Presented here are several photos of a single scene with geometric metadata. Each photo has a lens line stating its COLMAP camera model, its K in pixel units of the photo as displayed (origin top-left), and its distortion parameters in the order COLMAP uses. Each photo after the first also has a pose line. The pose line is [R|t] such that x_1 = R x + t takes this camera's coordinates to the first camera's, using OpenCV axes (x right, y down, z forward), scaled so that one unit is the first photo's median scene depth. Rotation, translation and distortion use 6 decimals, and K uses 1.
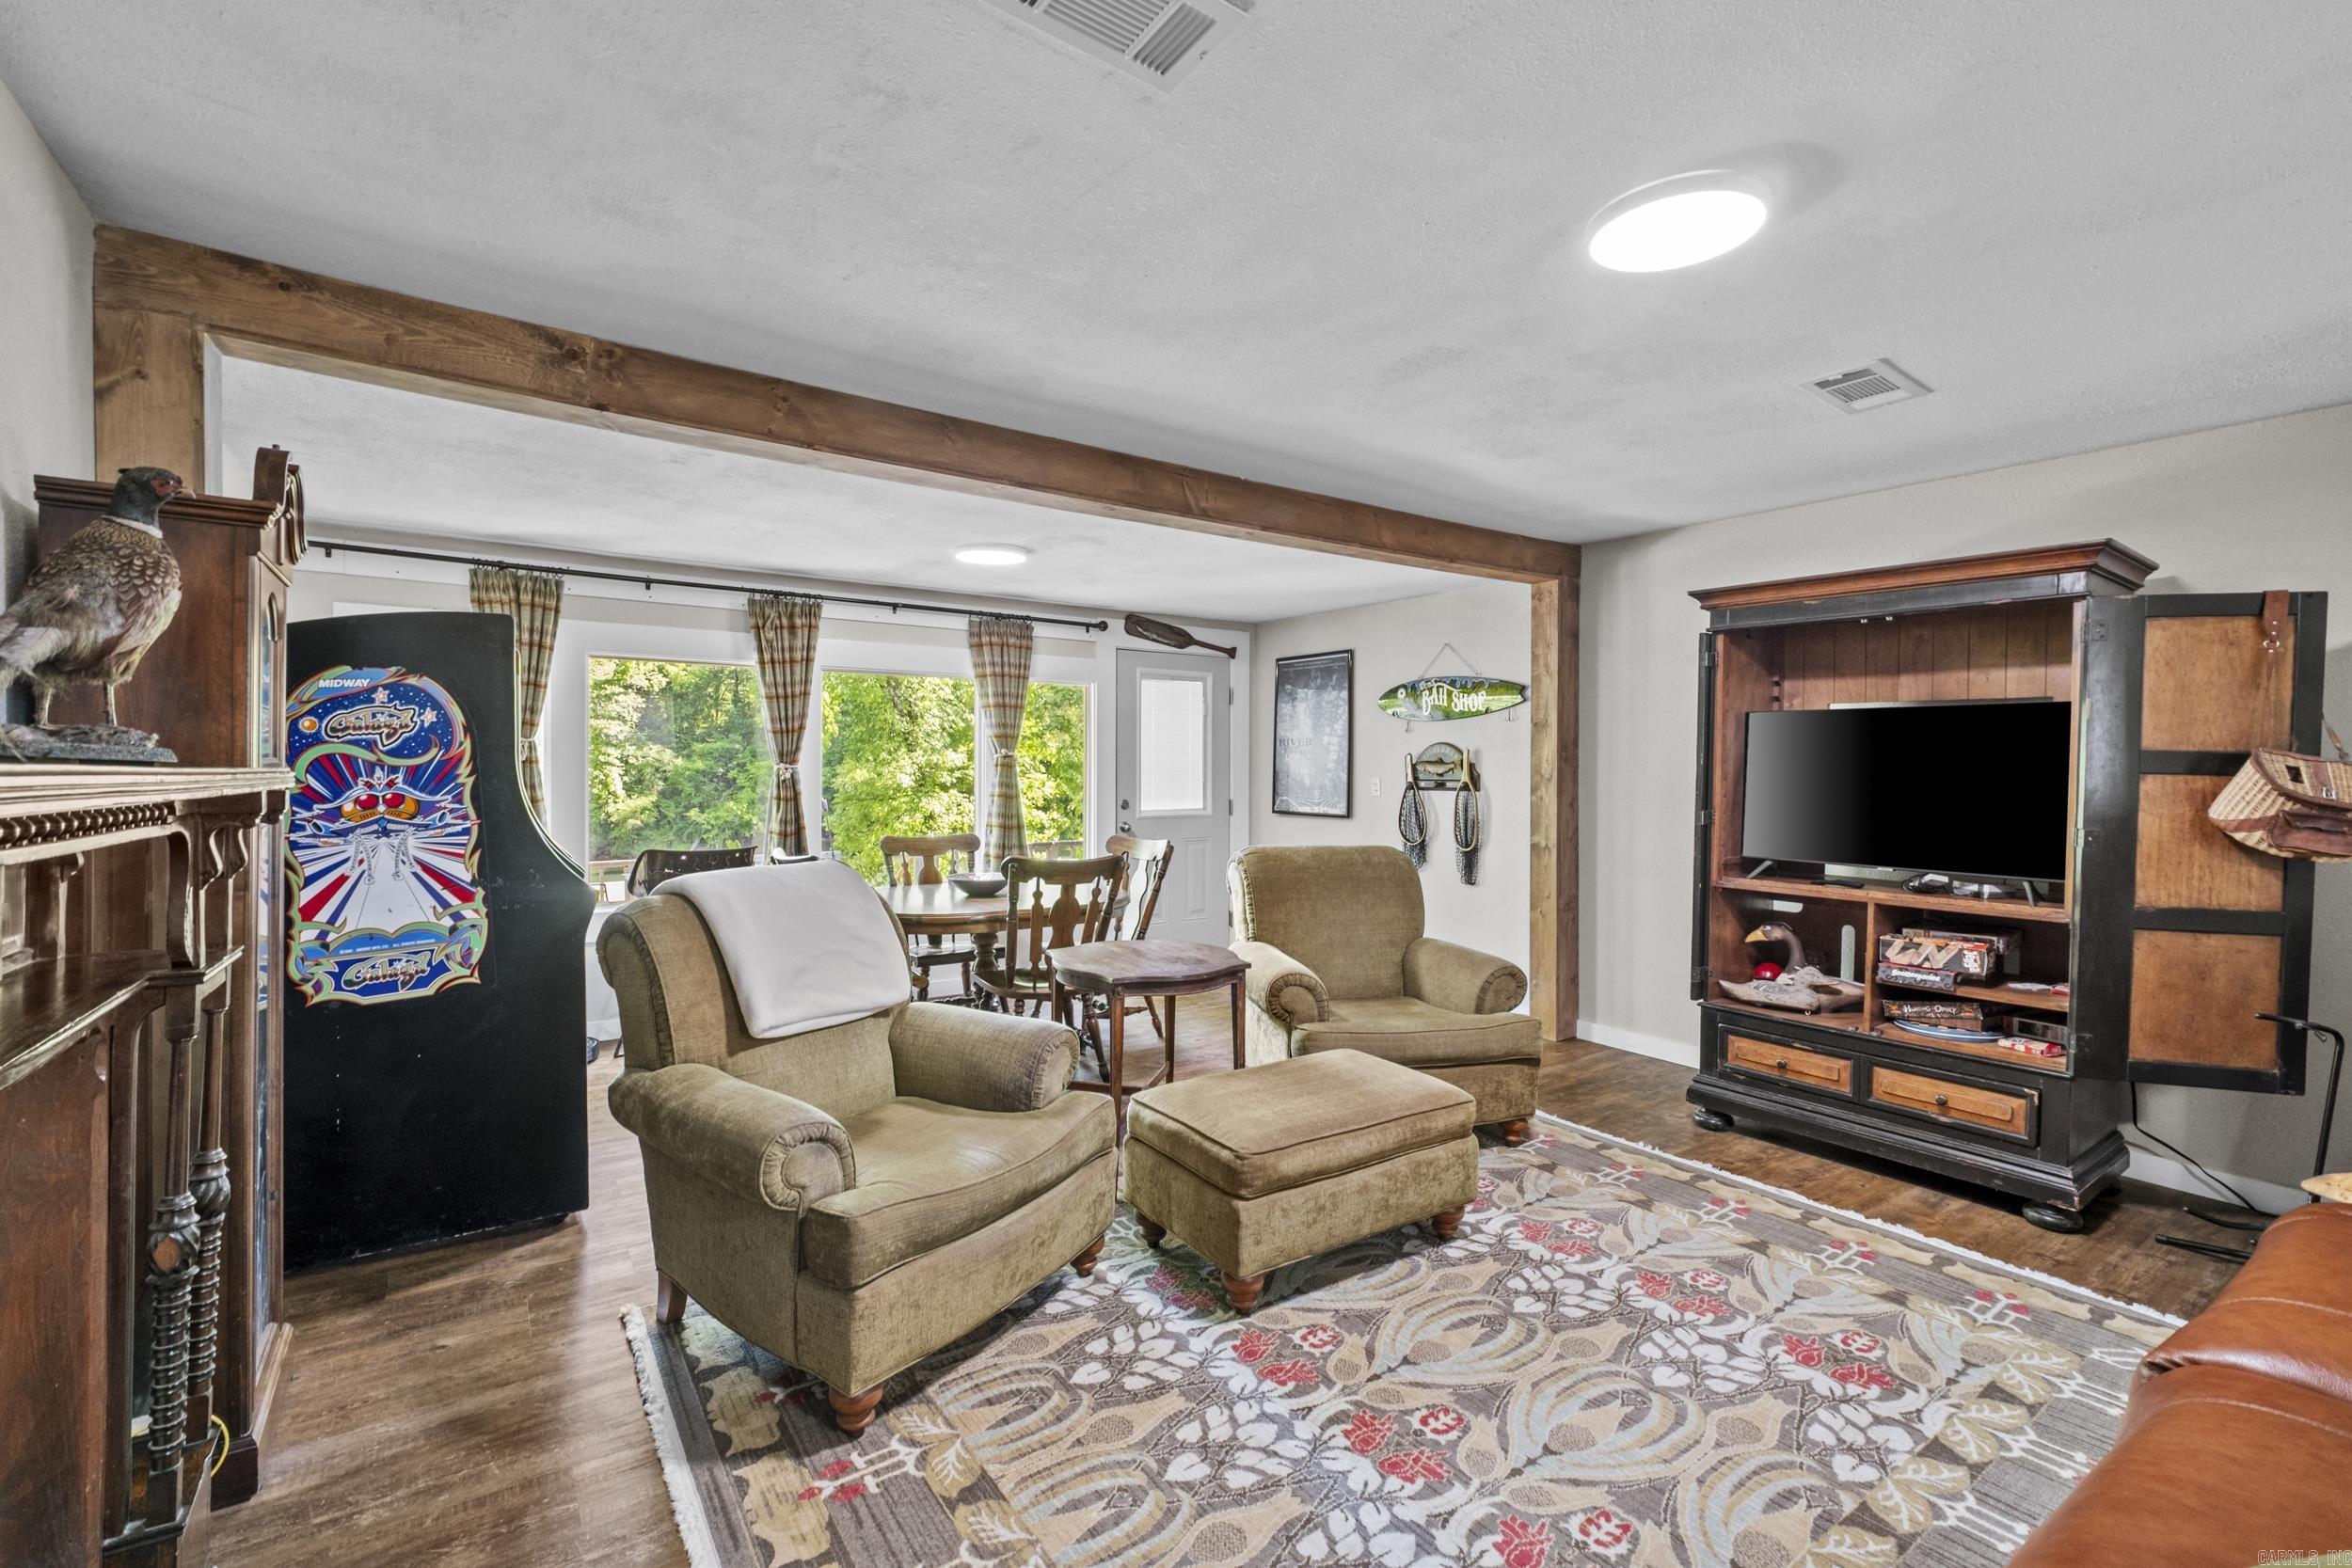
lens RADIAL K [[1012.6, 0, 1158.2], [0, 1012.6, 776.1], [0, 0, 1]] dist [-0.005512, -0.000143]
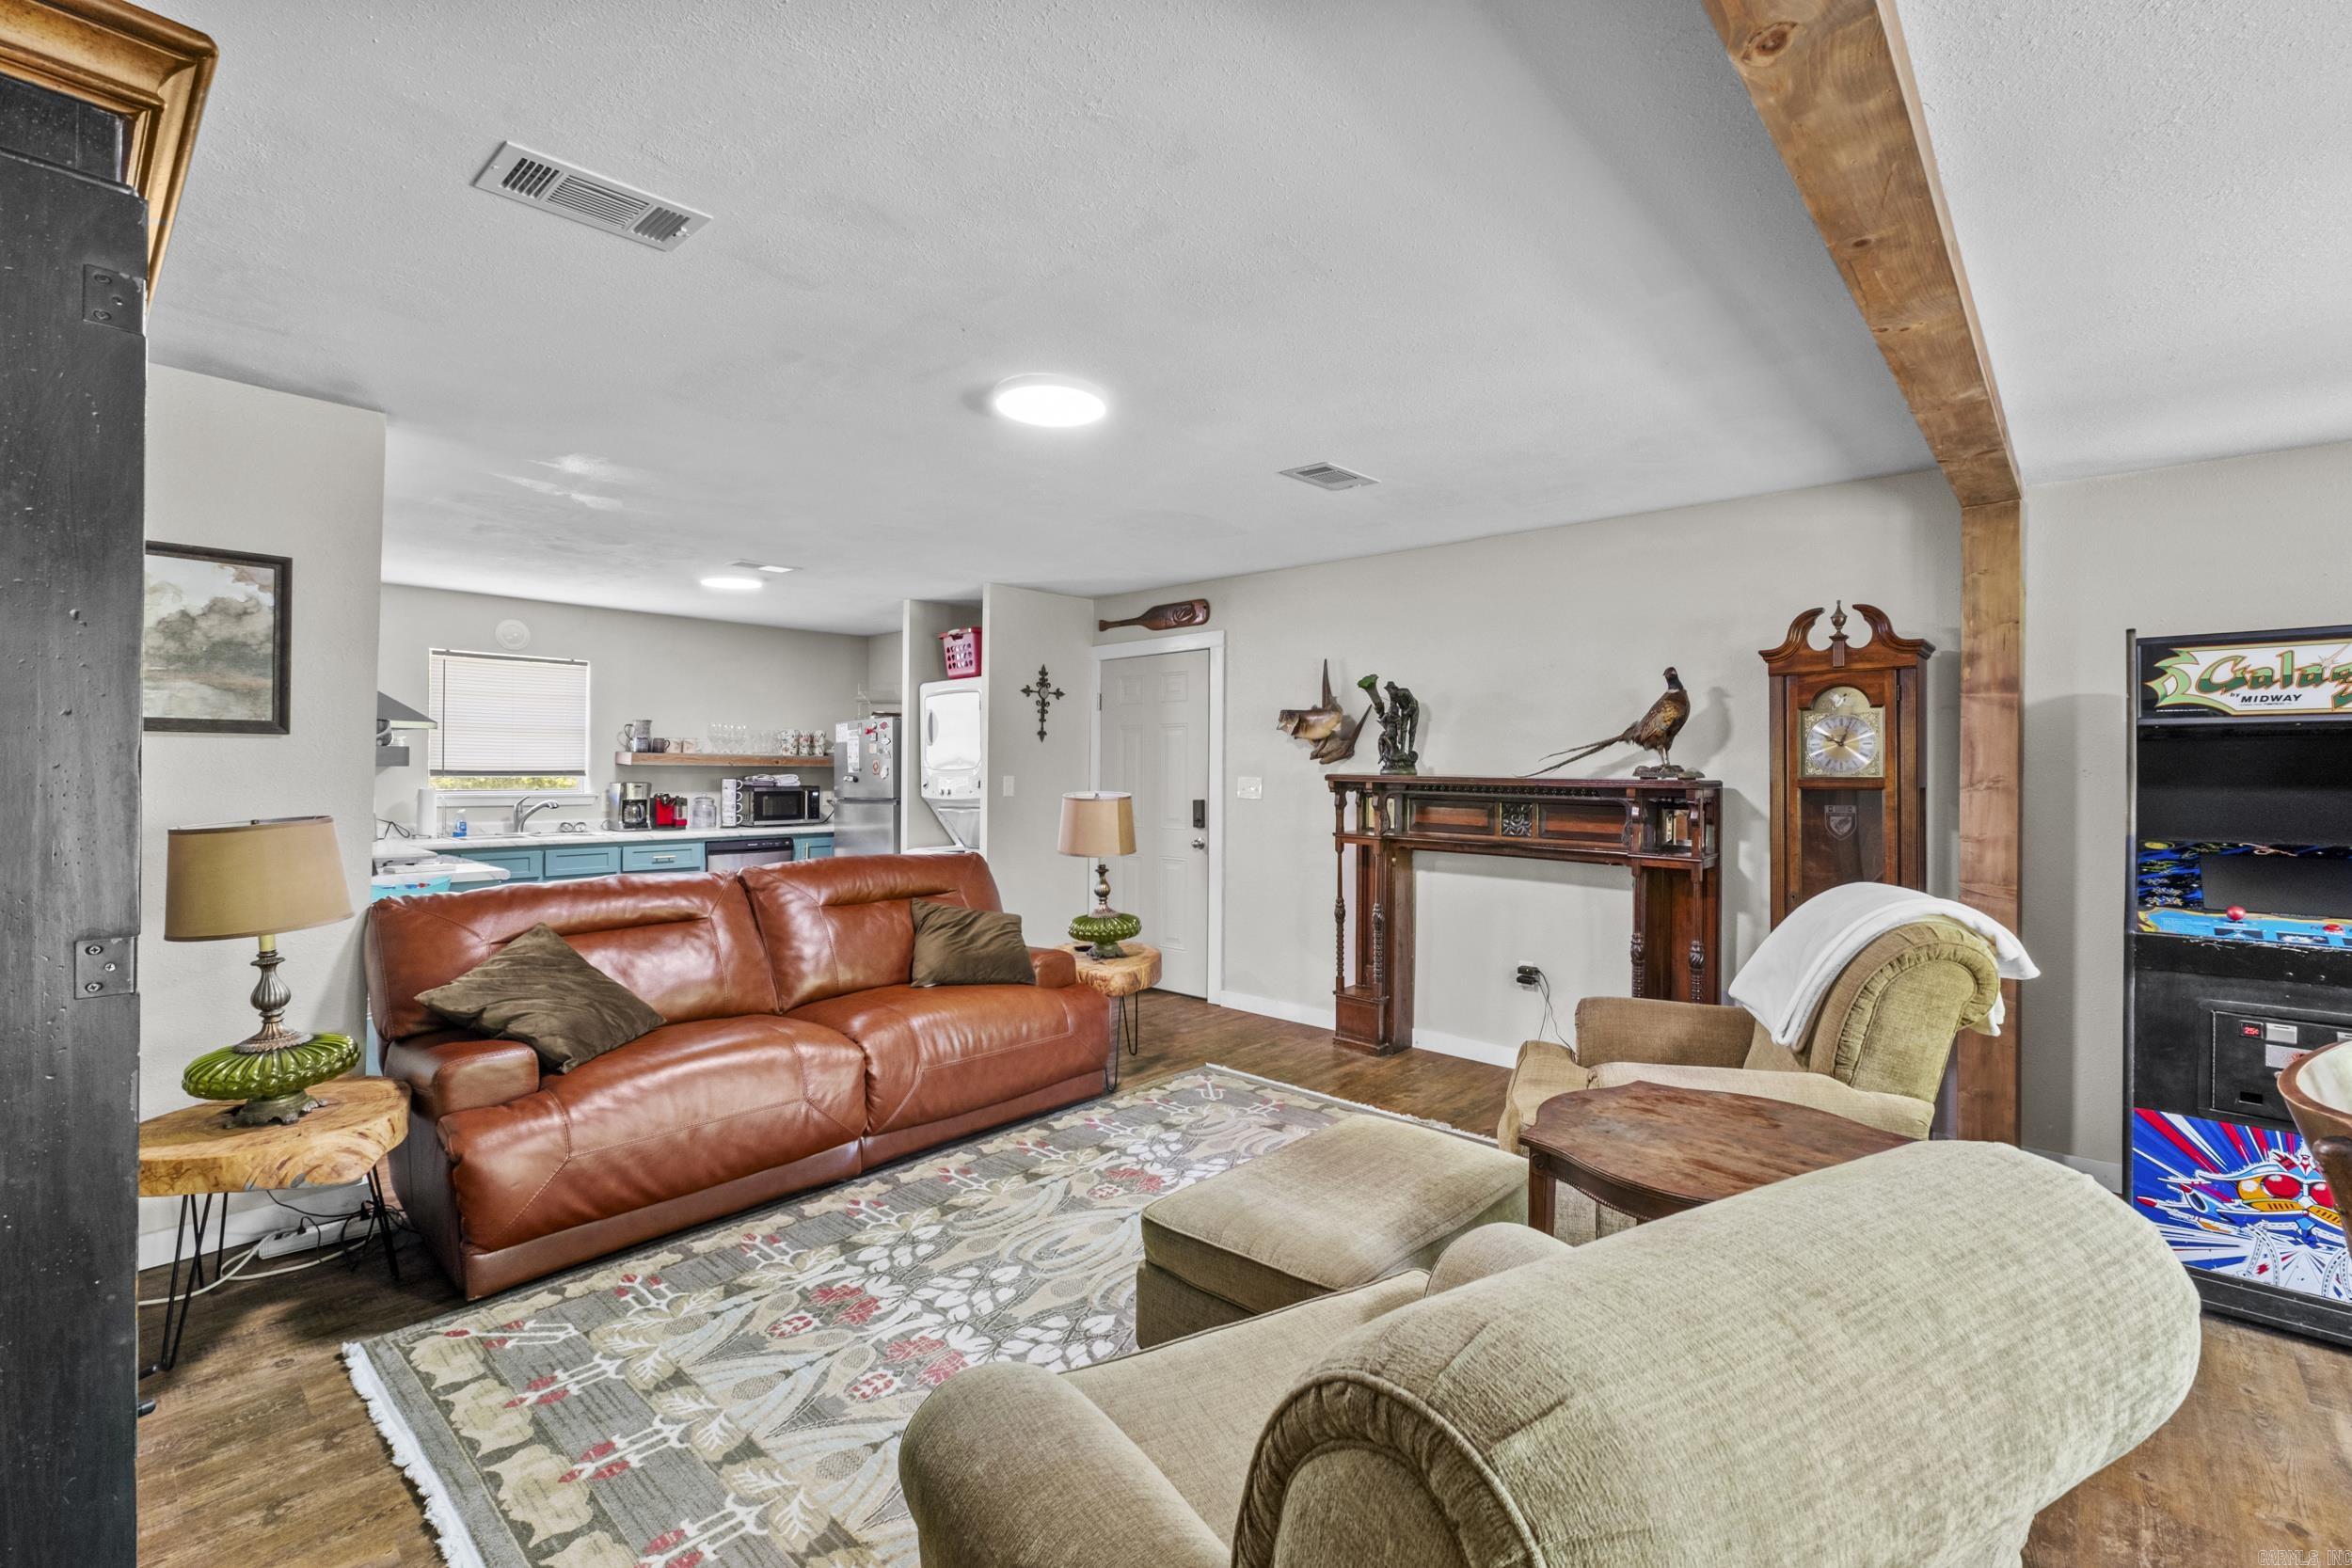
lens RADIAL K [[1021.8, 0, 1164.6], [0, 1021.8, 776.6], [0, 0, 1]] dist [-0.005772, 0.000112]
pose [[-0.974310, -0.013564, -0.224801, 0.440343], [-0.016787, 0.999782, 0.012430, -0.014034], [0.224584, 0.015885, -0.974325, 1.623187]]
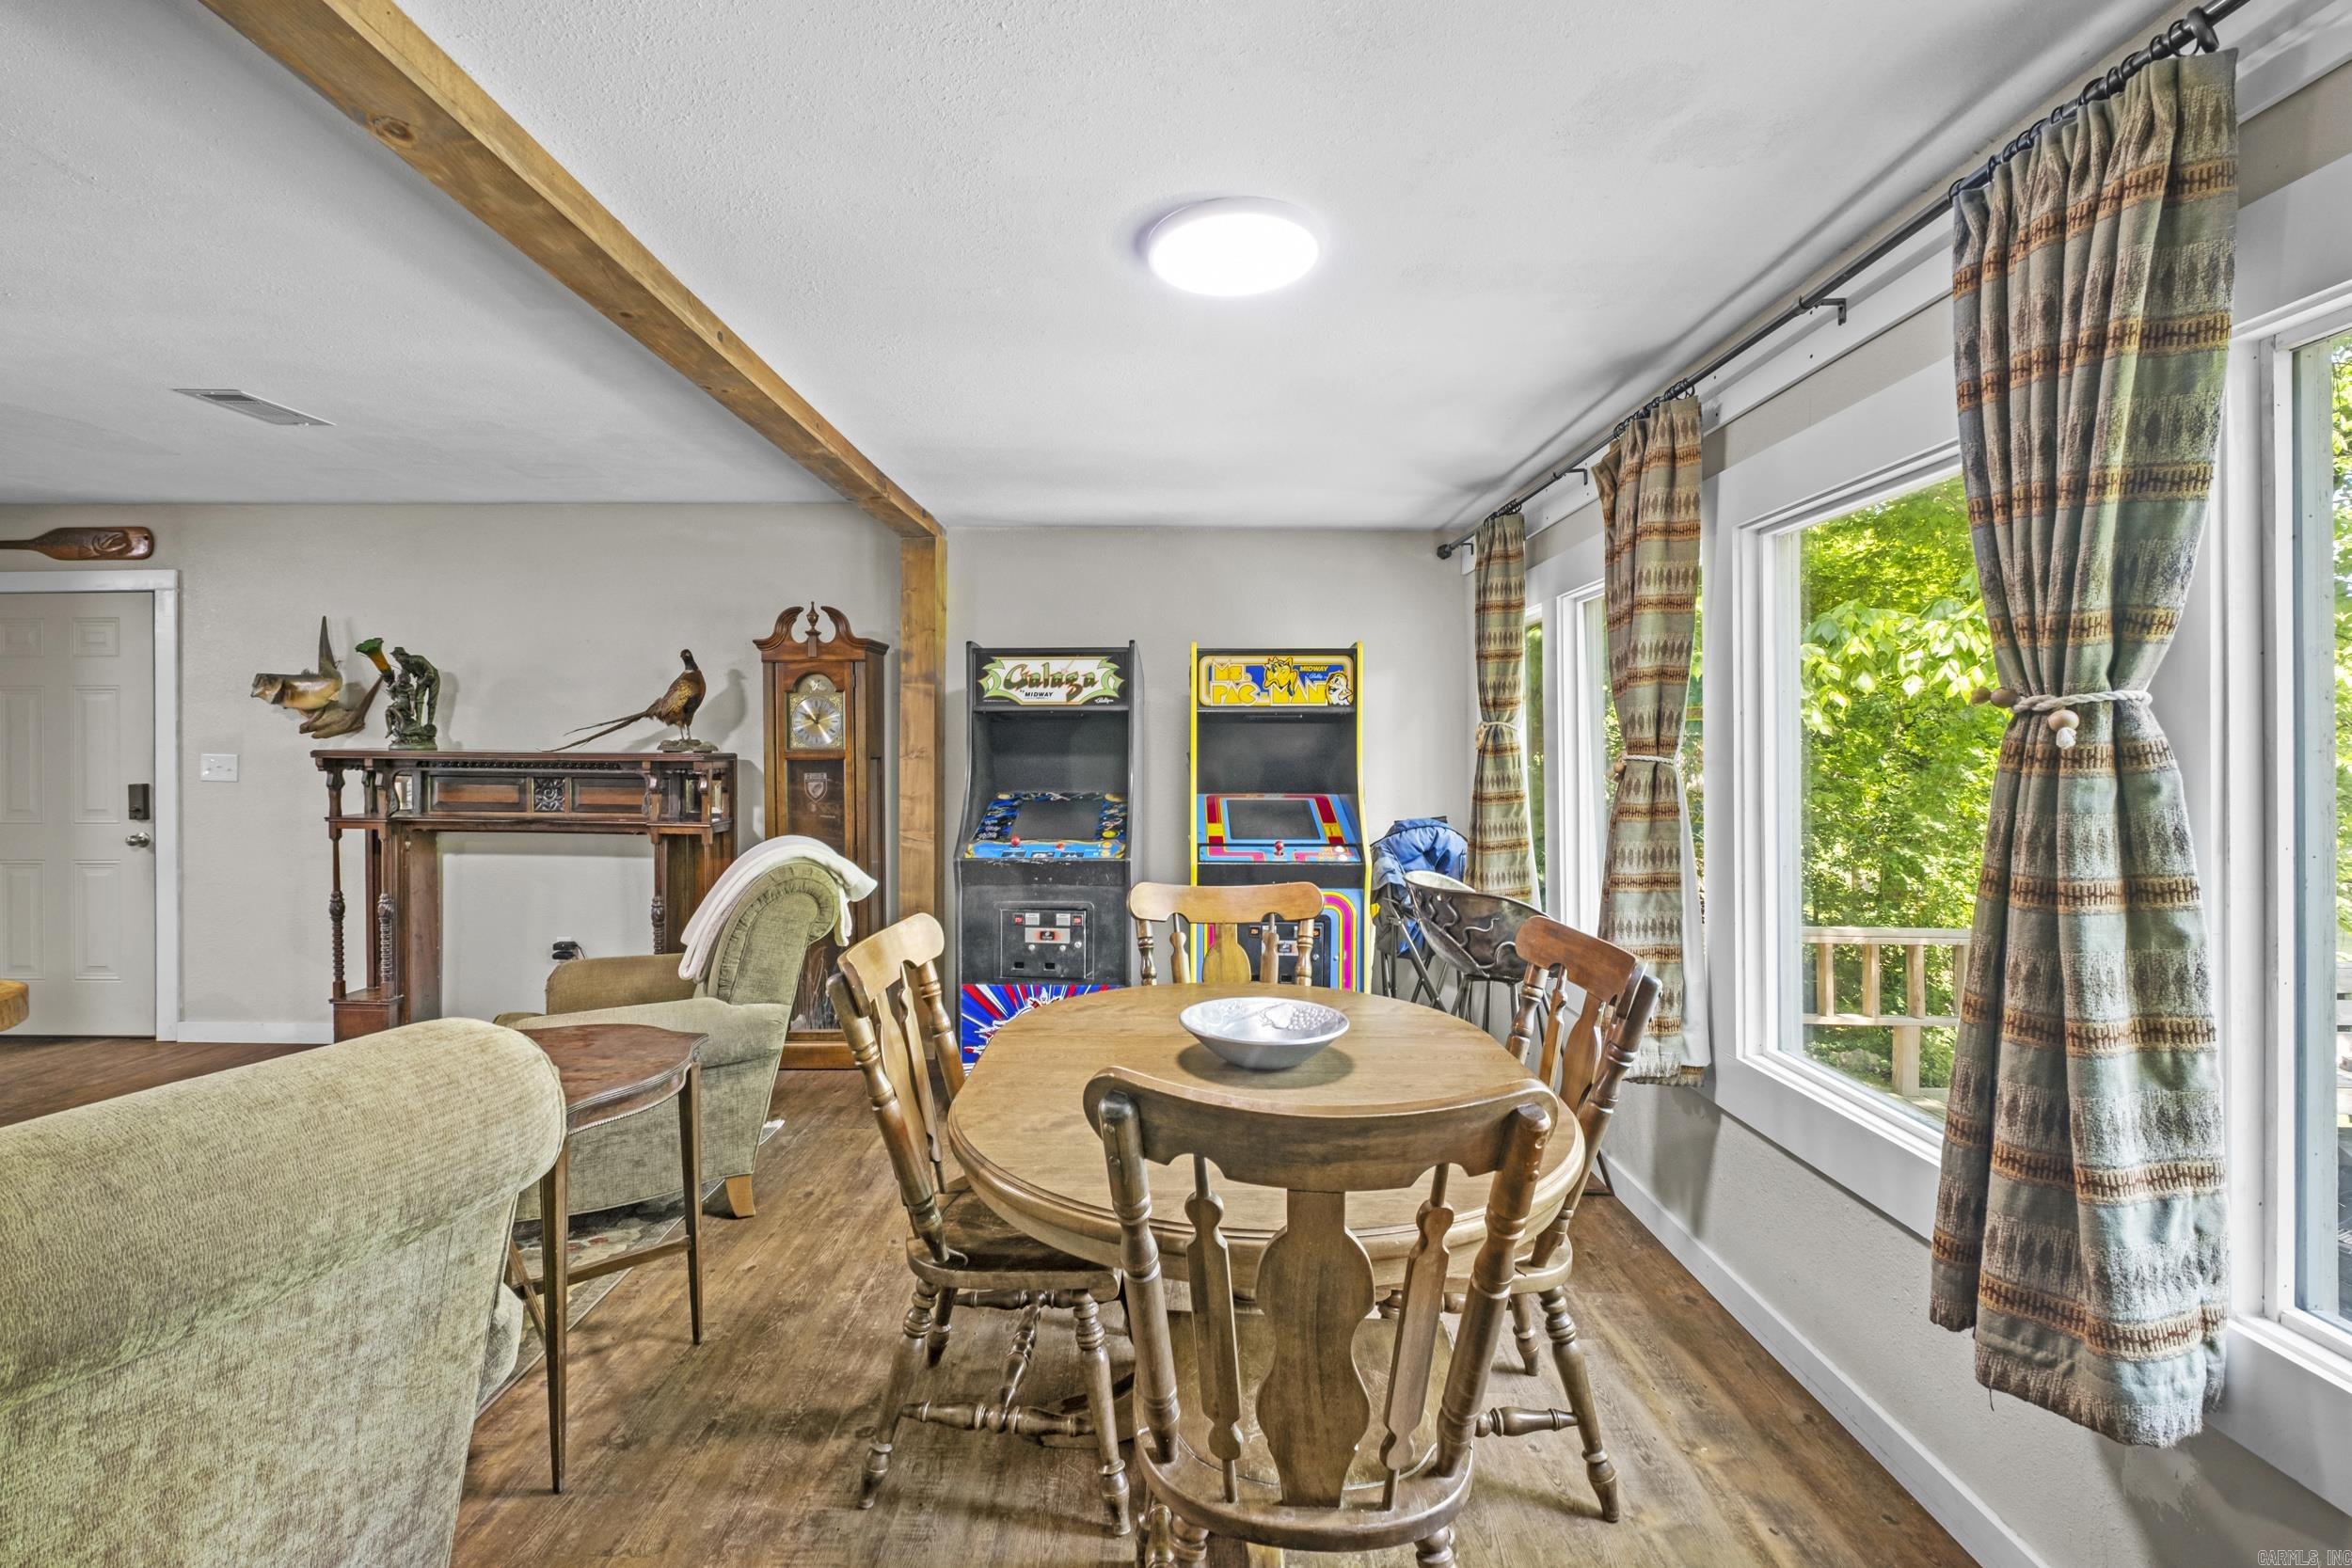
lens RADIAL K [[1028.0, 0, 1159.3], [0, 1028.0, 758.8], [0, 0, 1]] dist [-0.003636, -0.000305]
pose [[-0.577466, -0.000370, -0.816415, 0.301882], [-0.013189, 0.999874, 0.008875, -0.017792], [0.816308, 0.015892, -0.577398, 1.861174]]
